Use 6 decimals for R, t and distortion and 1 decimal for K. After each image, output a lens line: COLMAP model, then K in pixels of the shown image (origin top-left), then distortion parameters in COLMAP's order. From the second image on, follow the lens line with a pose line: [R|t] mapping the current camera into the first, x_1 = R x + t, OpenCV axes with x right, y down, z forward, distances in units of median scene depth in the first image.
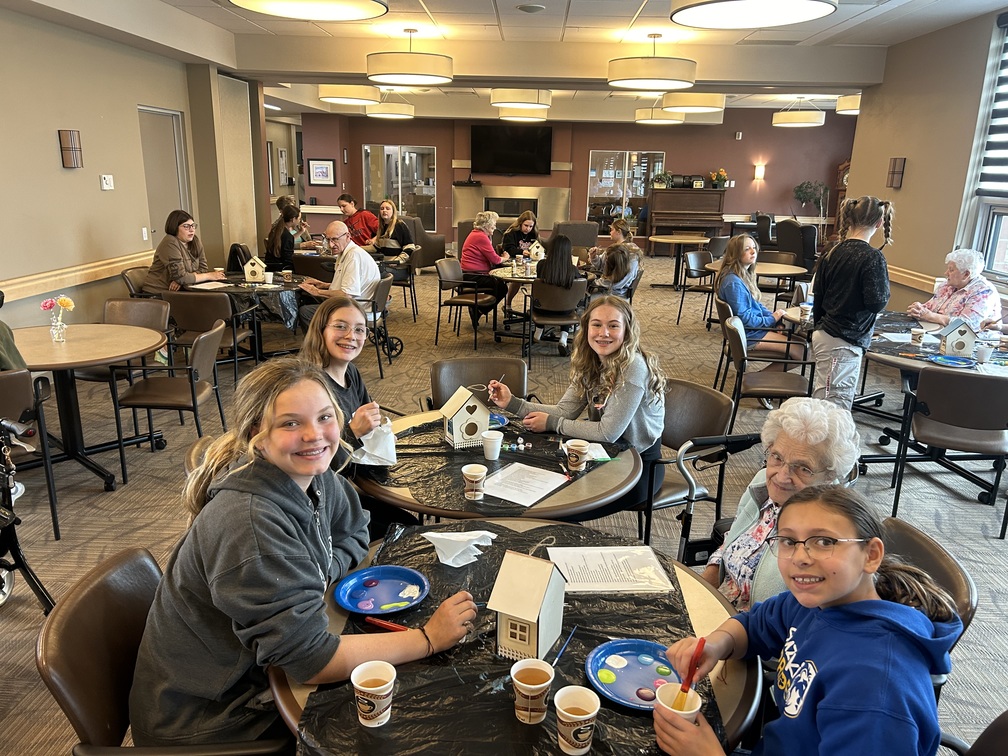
lens RADIAL K [[749.6, 0, 502.0], [0, 749.6, 377.3], [0, 0, 1]] dist [0.002332, -0.000392]
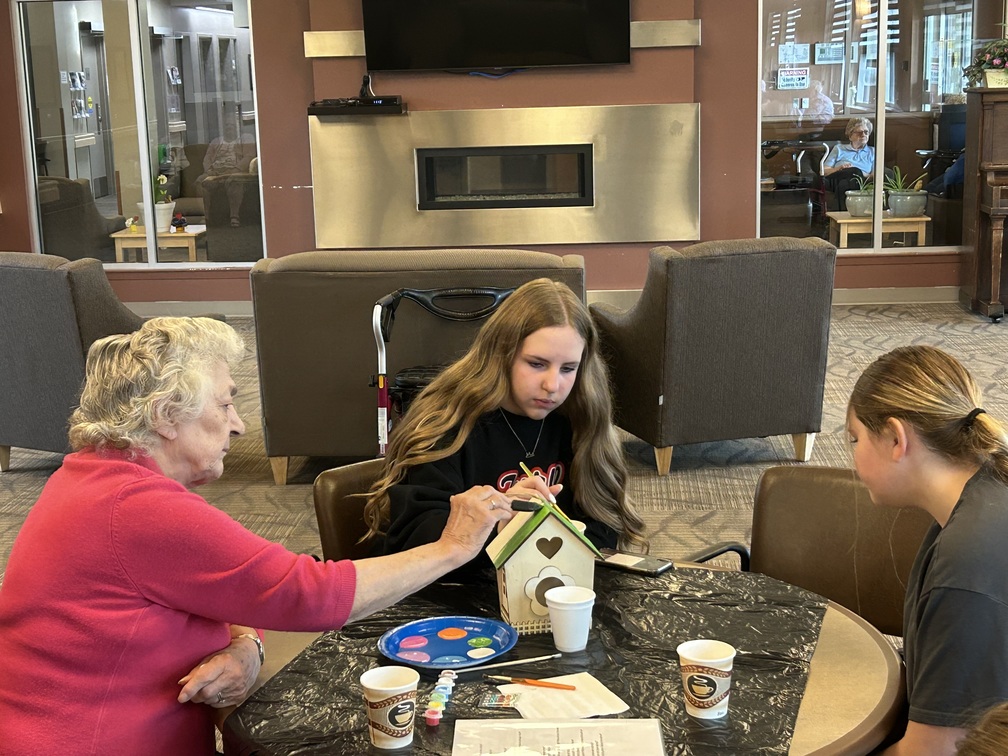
lens RADIAL K [[1601.6, 0, 505.4], [0, 1601.6, 380.0], [0, 0, 1]] dist [0.070021, 0.000000]
pose [[0.998502, -0.042132, -0.034900, 0.031514], [0.039414, 0.996389, -0.075207, -0.097797], [0.037942, 0.073719, 0.996557, 0.366248]]
